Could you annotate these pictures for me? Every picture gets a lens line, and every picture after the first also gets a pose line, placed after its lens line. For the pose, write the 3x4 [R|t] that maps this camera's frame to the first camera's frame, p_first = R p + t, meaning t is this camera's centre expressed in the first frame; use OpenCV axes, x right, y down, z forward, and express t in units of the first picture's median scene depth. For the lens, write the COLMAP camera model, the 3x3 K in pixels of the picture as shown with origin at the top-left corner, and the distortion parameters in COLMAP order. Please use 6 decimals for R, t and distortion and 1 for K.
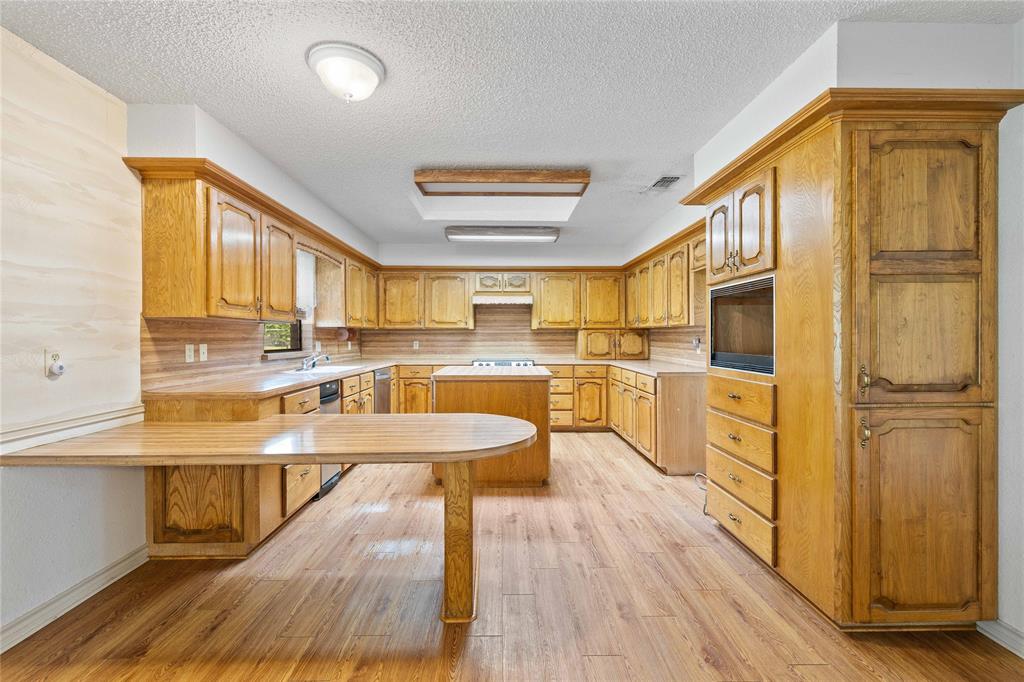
lens RADIAL K [[434.1, 0, 508.1], [0, 434.1, 339.7], [0, 0, 1]] dist [0.000805, 0.000556]
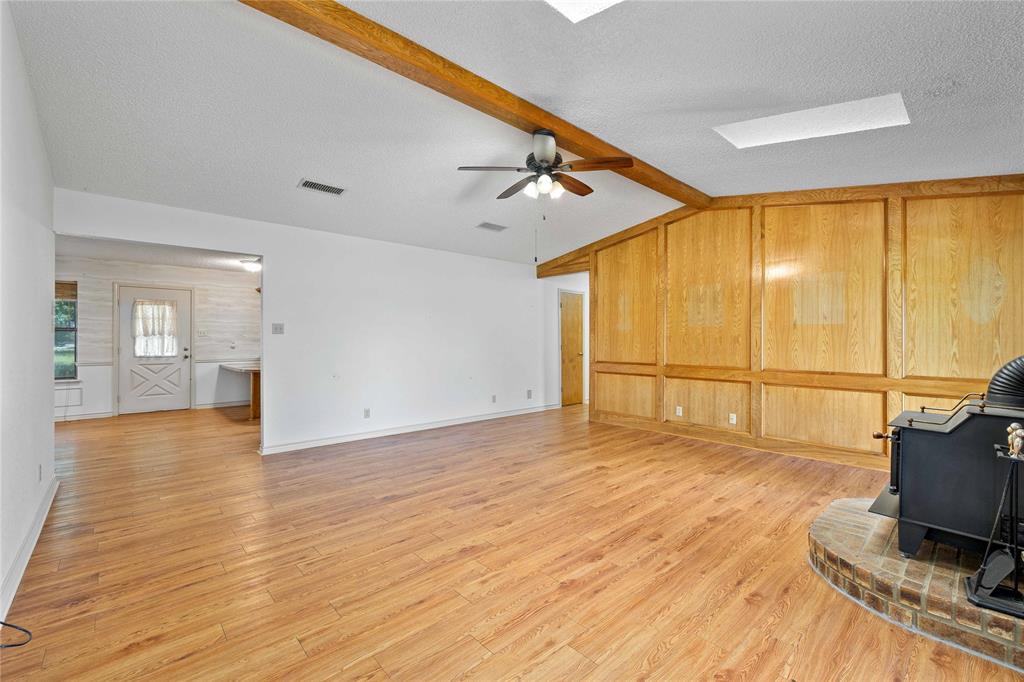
lens RADIAL K [[434.1, 0, 509.1], [0, 434.1, 336.4], [0, 0, 1]] dist [0.000805, 0.000556]
pose [[0.655296, -0.006011, -0.755349, 2.677825], [-0.004663, 0.999917, -0.012003, 0.006453], [0.755358, 0.011388, 0.655213, 0.188204]]
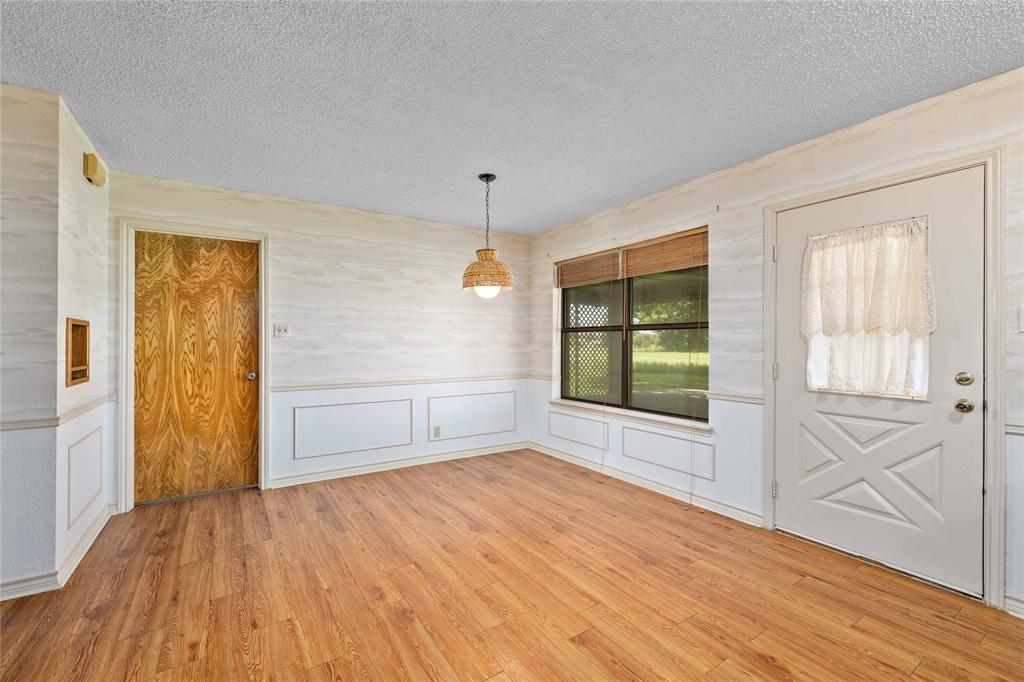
lens RADIAL K [[434.1, 0, 506.9], [0, 434.1, 339.9], [0, 0, 1]] dist [0.000805, 0.000556]
pose [[-0.850837, -0.003989, -0.525414, 0.363623], [-0.004731, 0.999989, 0.000069, -0.001718], [0.525408, 0.002545, -0.850847, 0.673761]]
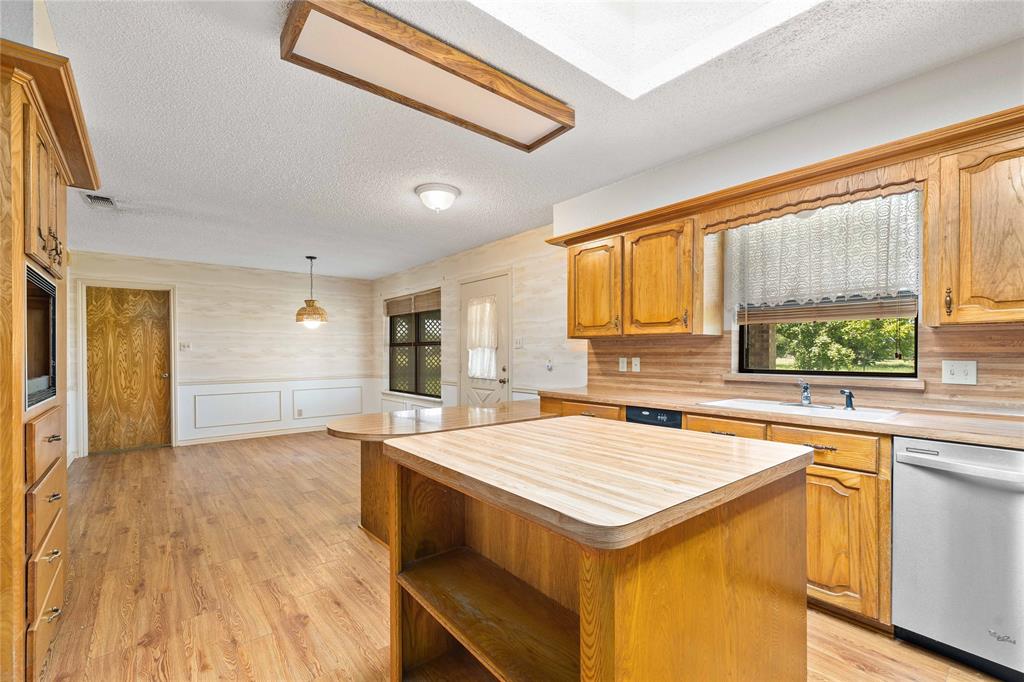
lens RADIAL K [[434.1, 0, 500.9], [0, 434.1, 354.9], [0, 0, 1]] dist [0.000805, 0.000556]
pose [[-0.787137, 0.006020, -0.616749, 0.347256], [-0.000643, 0.999944, 0.010581, -0.010428], [0.616778, 0.008726, -0.787089, 1.796410]]
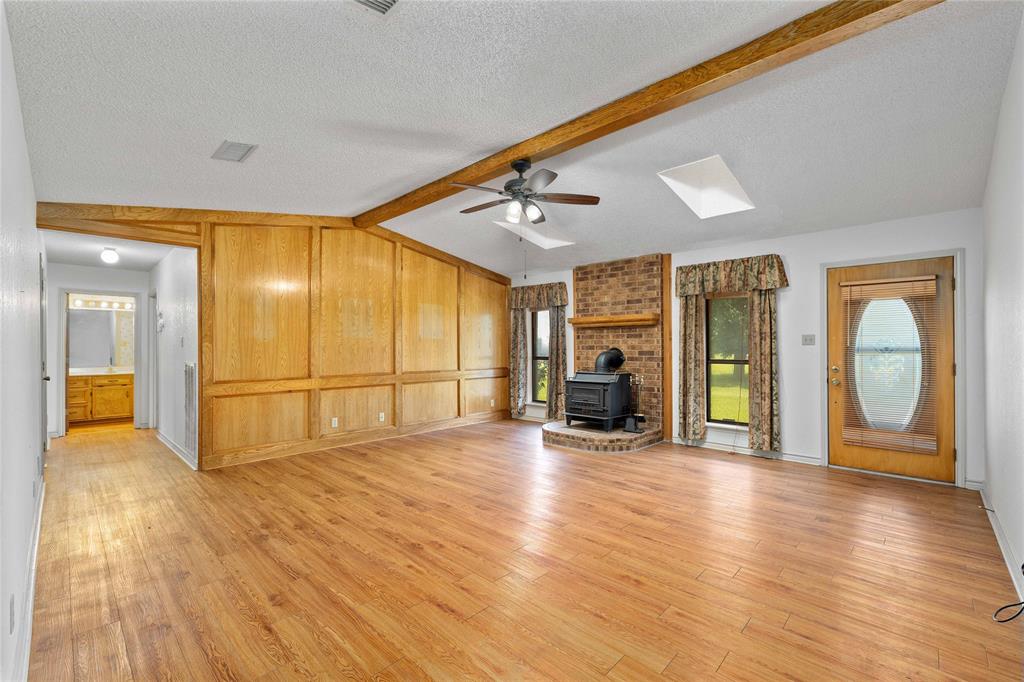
lens RADIAL K [[434.1, 0, 508.3], [0, 434.1, 345.6], [0, 0, 1]] dist [0.000805, 0.000556]
pose [[0.710729, -0.001267, 0.703465, 0.832807], [0.008798, 0.999936, -0.007088, -0.004985], [-0.703411, 0.011227, 0.710695, 0.135479]]
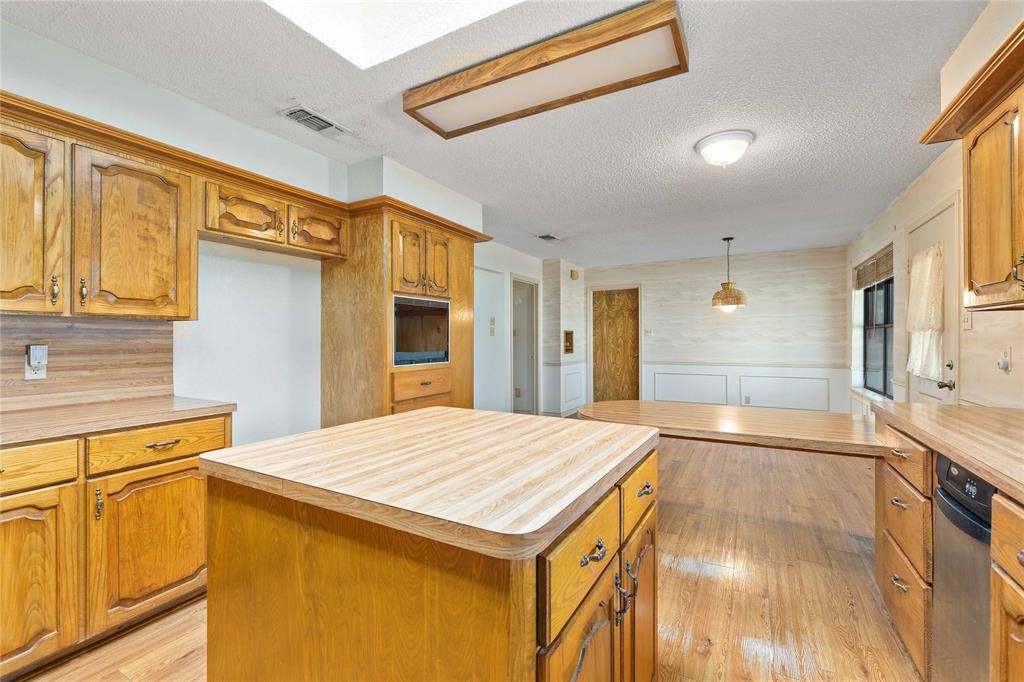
lens RADIAL K [[434.1, 0, 511.8], [0, 434.1, 338.2], [0, 0, 1]] dist [0.000805, 0.000556]
pose [[-0.869484, 0.003516, 0.493949, -0.333018], [0.007157, 0.999959, 0.005480, -0.012695], [-0.493910, 0.008300, -0.869473, 1.840148]]
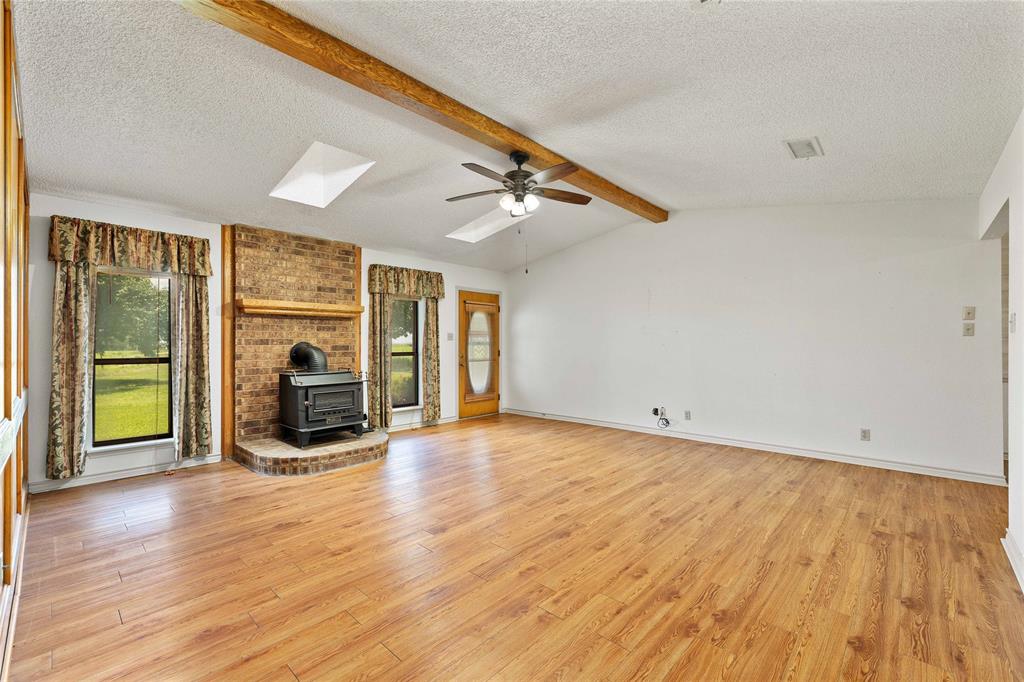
lens RADIAL K [[434.1, 0, 508.8], [0, 434.1, 339.4], [0, 0, 1]] dist [0.000805, 0.000556]
pose [[-0.713492, 0.003165, 0.700656, 0.896193], [0.004929, 0.999988, 0.000502, -0.012930], [-0.700646, 0.003812, -0.713499, 2.051286]]
